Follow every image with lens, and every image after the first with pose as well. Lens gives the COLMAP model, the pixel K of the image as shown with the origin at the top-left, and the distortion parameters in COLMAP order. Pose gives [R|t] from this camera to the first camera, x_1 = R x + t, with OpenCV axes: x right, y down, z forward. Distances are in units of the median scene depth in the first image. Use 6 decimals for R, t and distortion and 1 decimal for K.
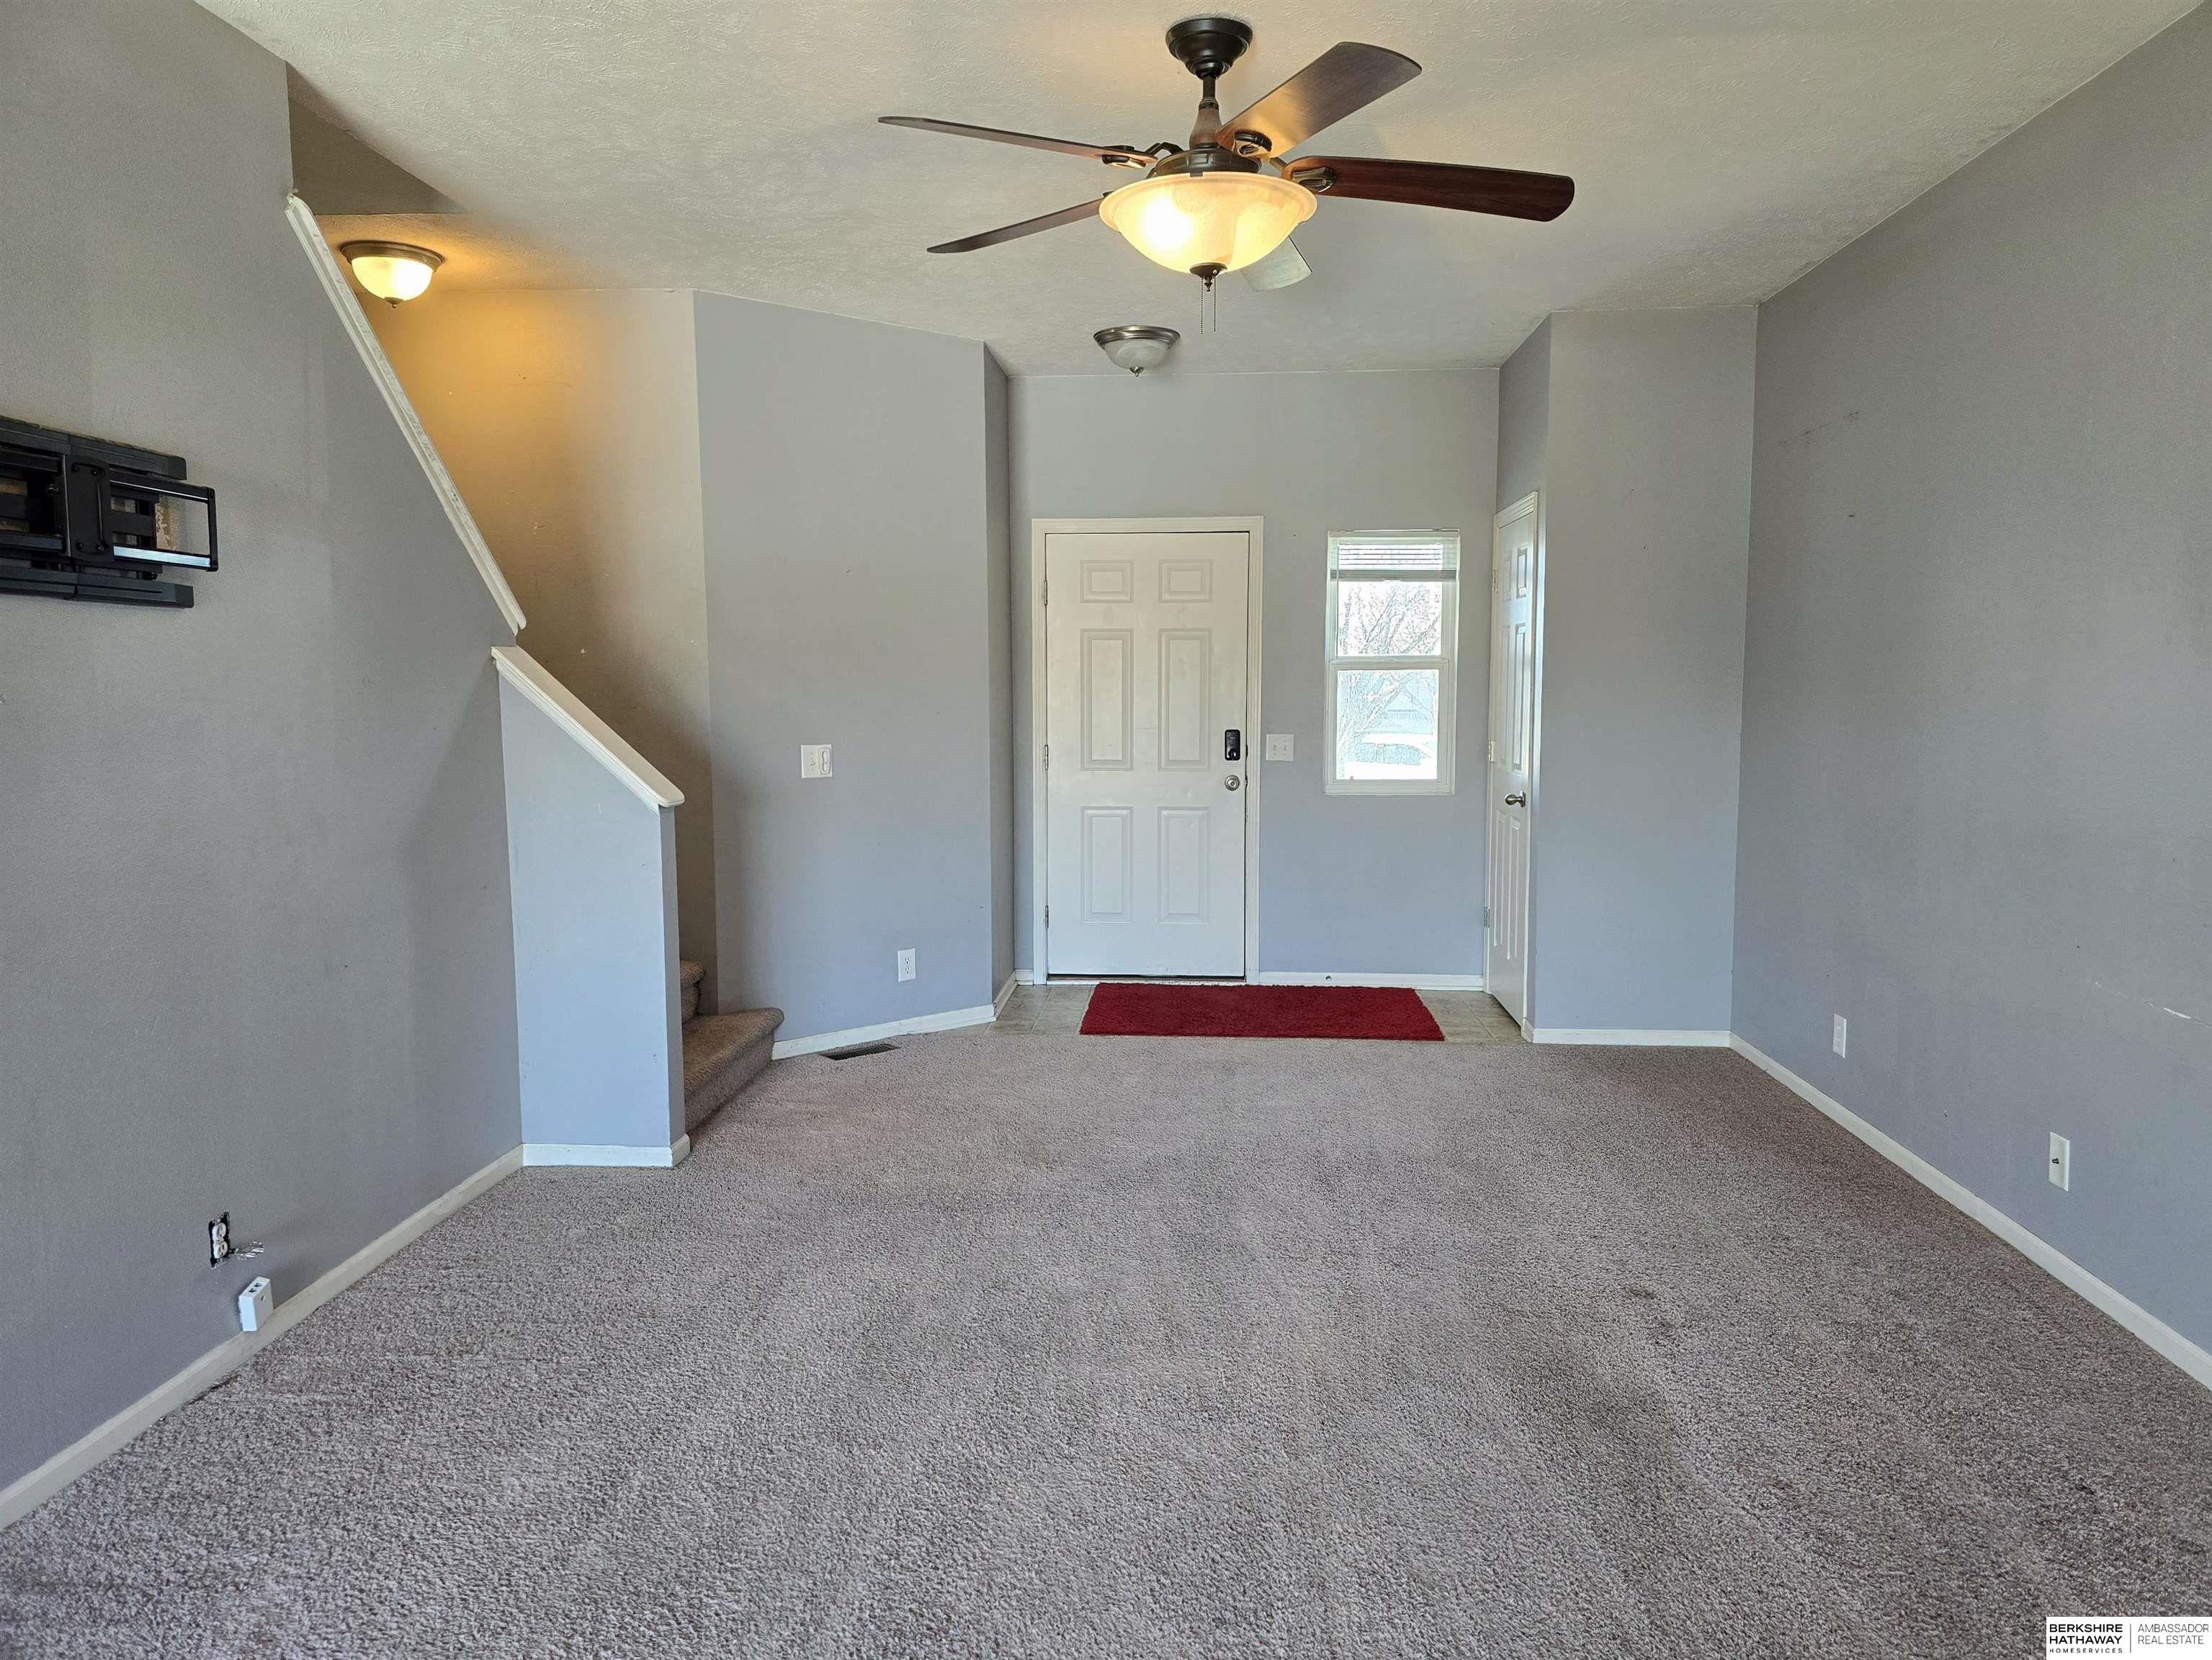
lens RADIAL K [[1538.7, 0, 1106.0], [0, 1538.7, 830.0], [0, 0, 1]] dist [0.054874, -0.050188]
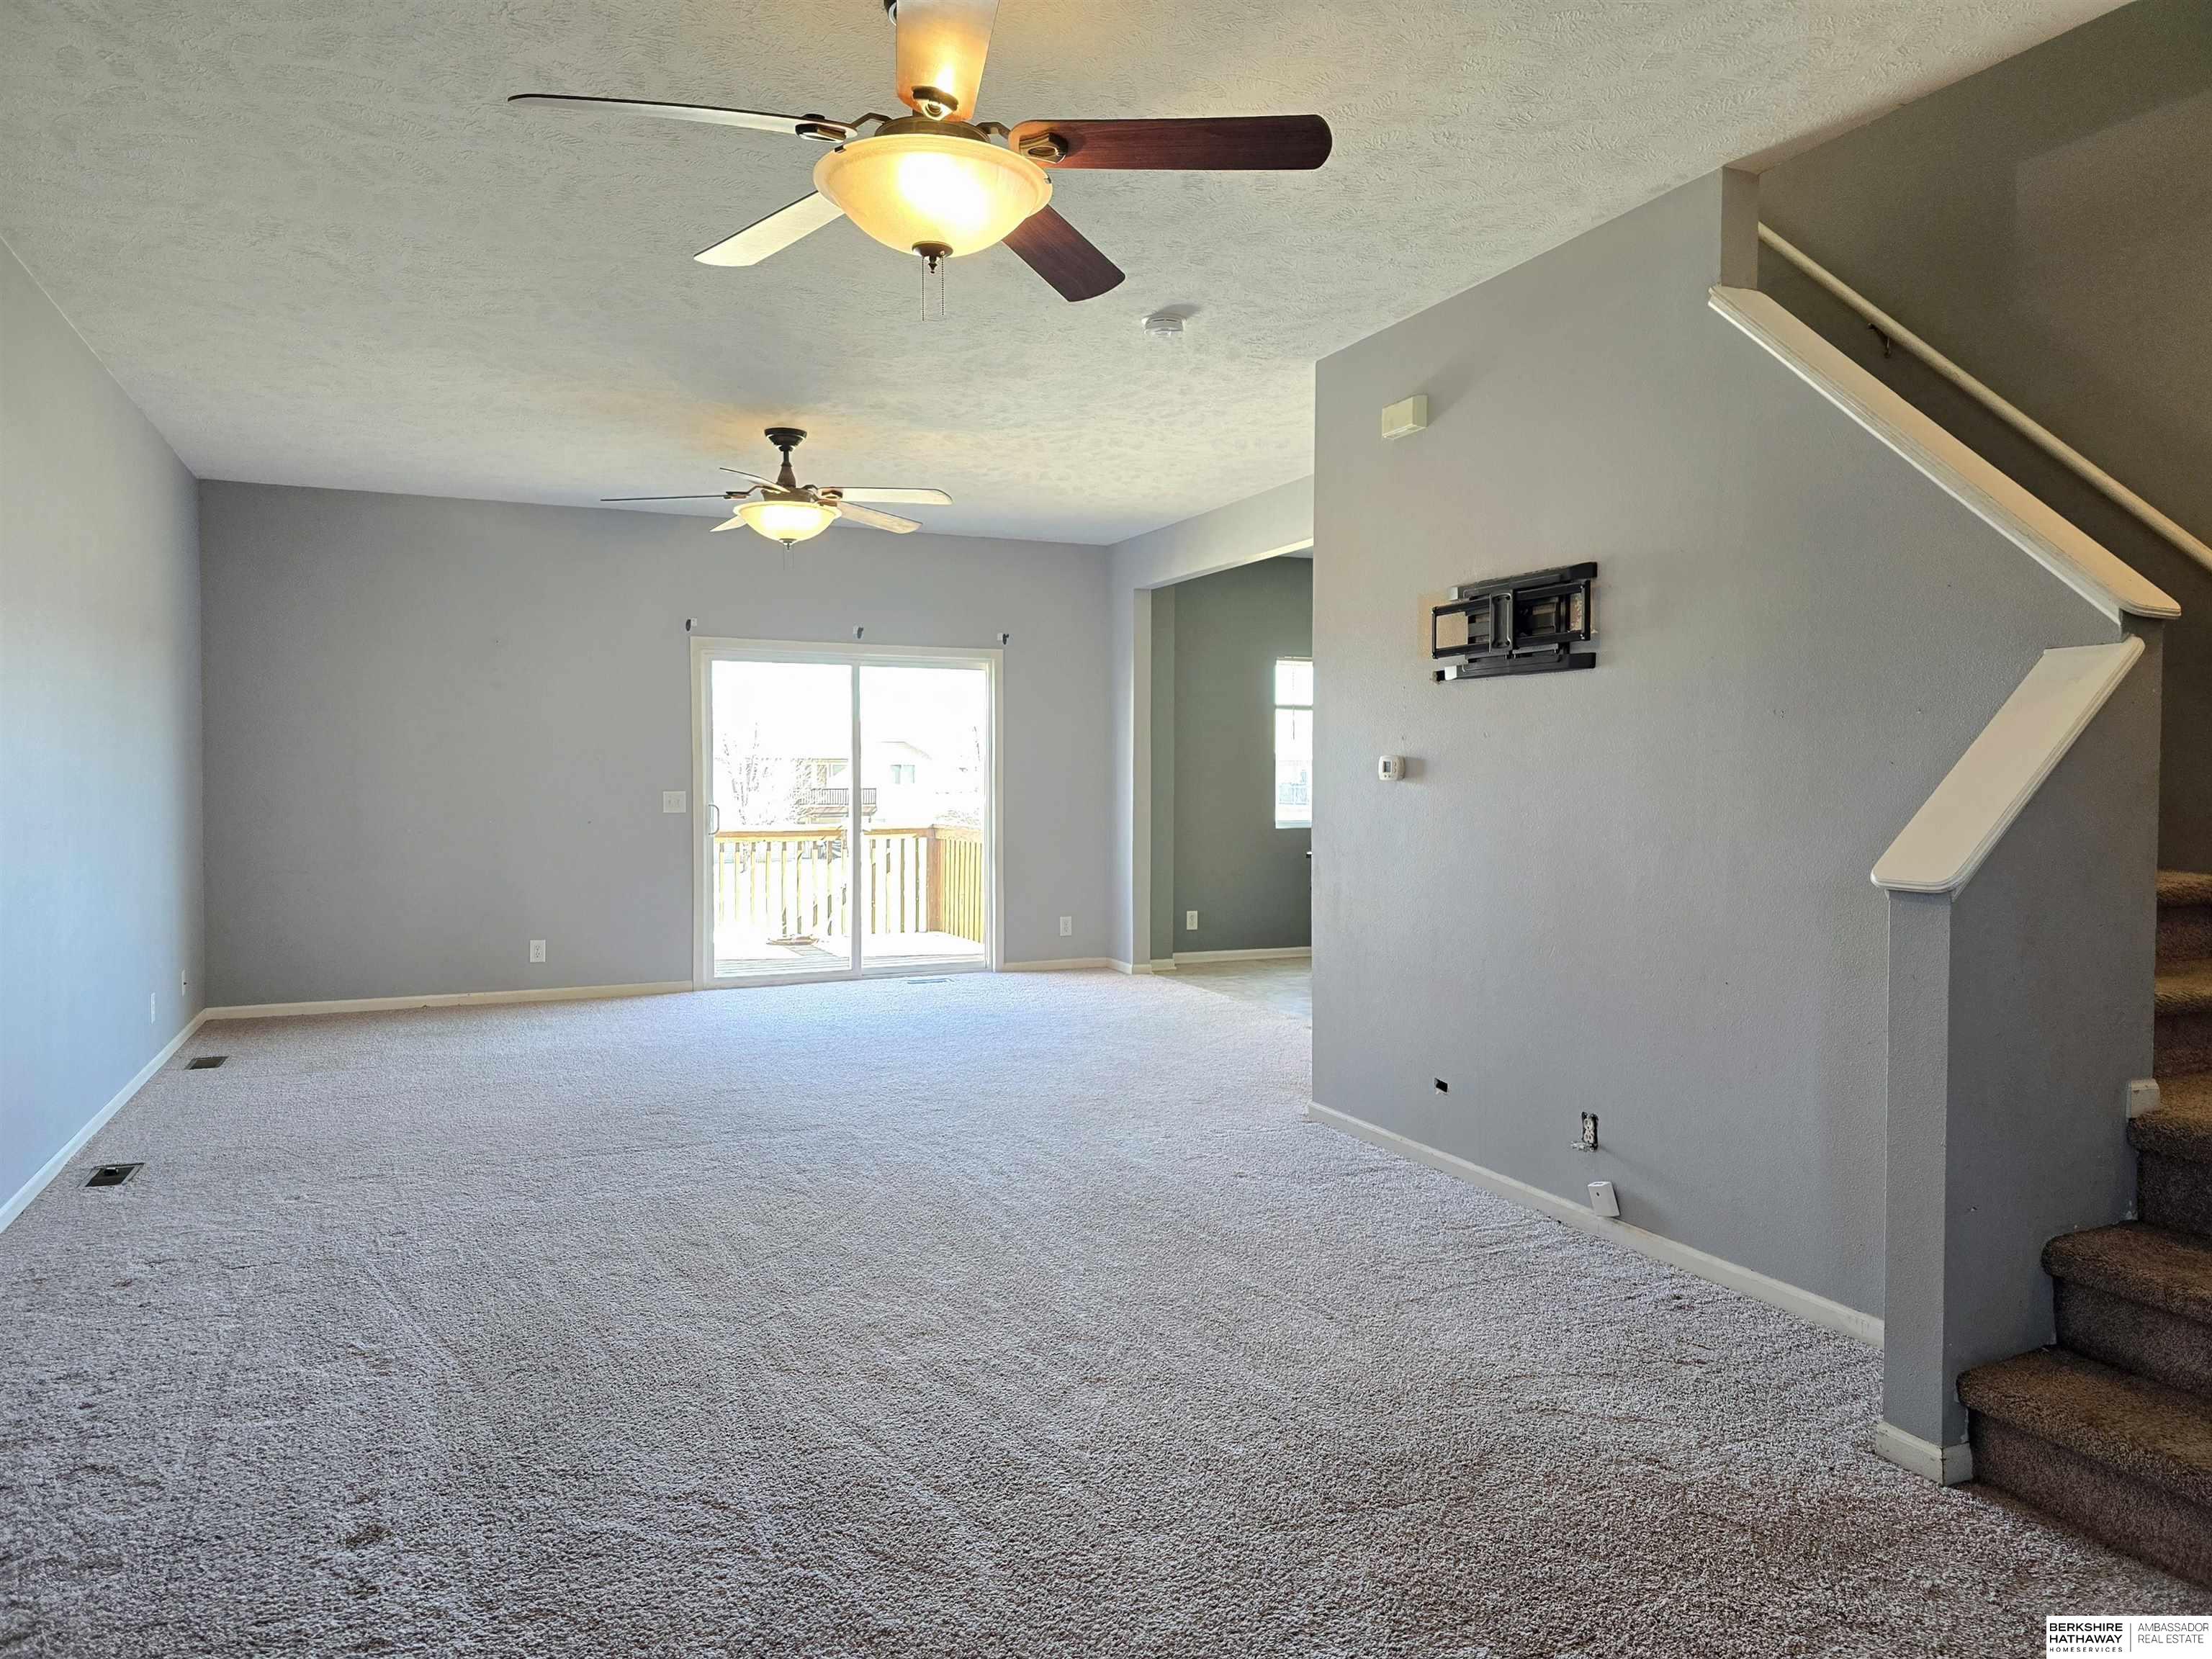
lens RADIAL K [[1538.5, 0, 1106.0], [0, 1538.5, 829.5], [0, 0, 1]] dist [0.054874, -0.050188]
pose [[-0.889849, 0.017359, -0.455925, 0.409052], [-0.043953, 0.991367, 0.123531, -0.142970], [0.454133, 0.129964, -0.881404, 1.945880]]
